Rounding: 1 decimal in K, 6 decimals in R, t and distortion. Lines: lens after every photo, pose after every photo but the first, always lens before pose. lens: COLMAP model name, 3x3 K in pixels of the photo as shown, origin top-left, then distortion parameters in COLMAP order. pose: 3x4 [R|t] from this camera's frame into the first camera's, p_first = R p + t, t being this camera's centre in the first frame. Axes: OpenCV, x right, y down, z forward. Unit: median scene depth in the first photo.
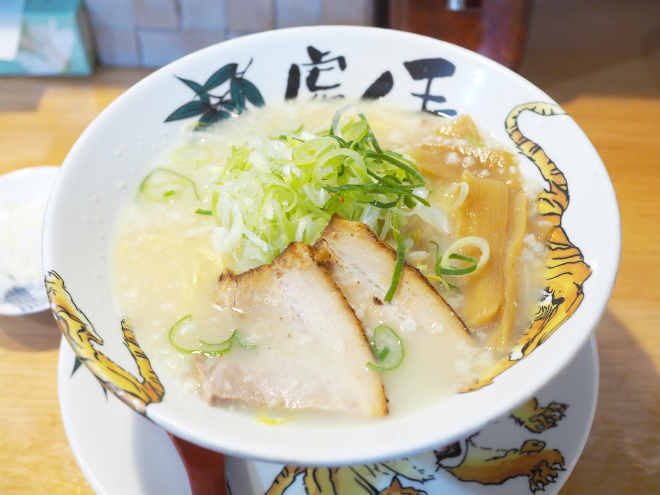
lens RADIAL K [[1114.0, 0, 330.8], [0, 1114.0, 247.9], [0, 0, 1]] dist [-0.117007, -0.001860]
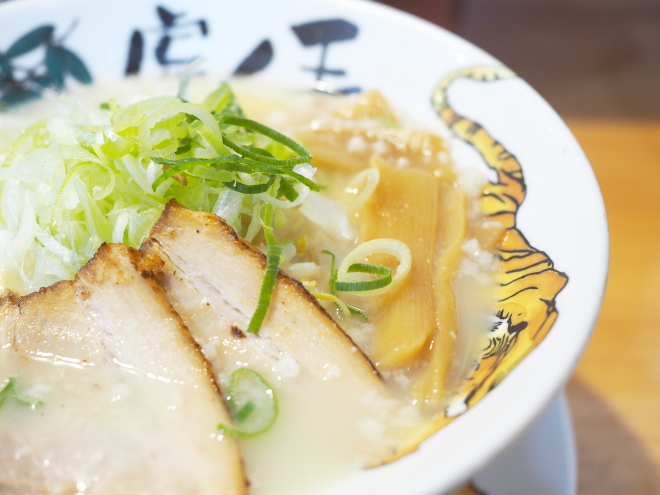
lens RADIAL K [[1114.0, 0, 330.8], [0, 1114.0, 247.9], [0, 0, 1]] dist [-0.117007, -0.001860]
pose [[0.998461, -0.012644, 0.054004, 0.060484], [0.019692, 0.991049, -0.132036, 0.083714], [-0.051851, 0.132896, 0.989773, 0.351396]]
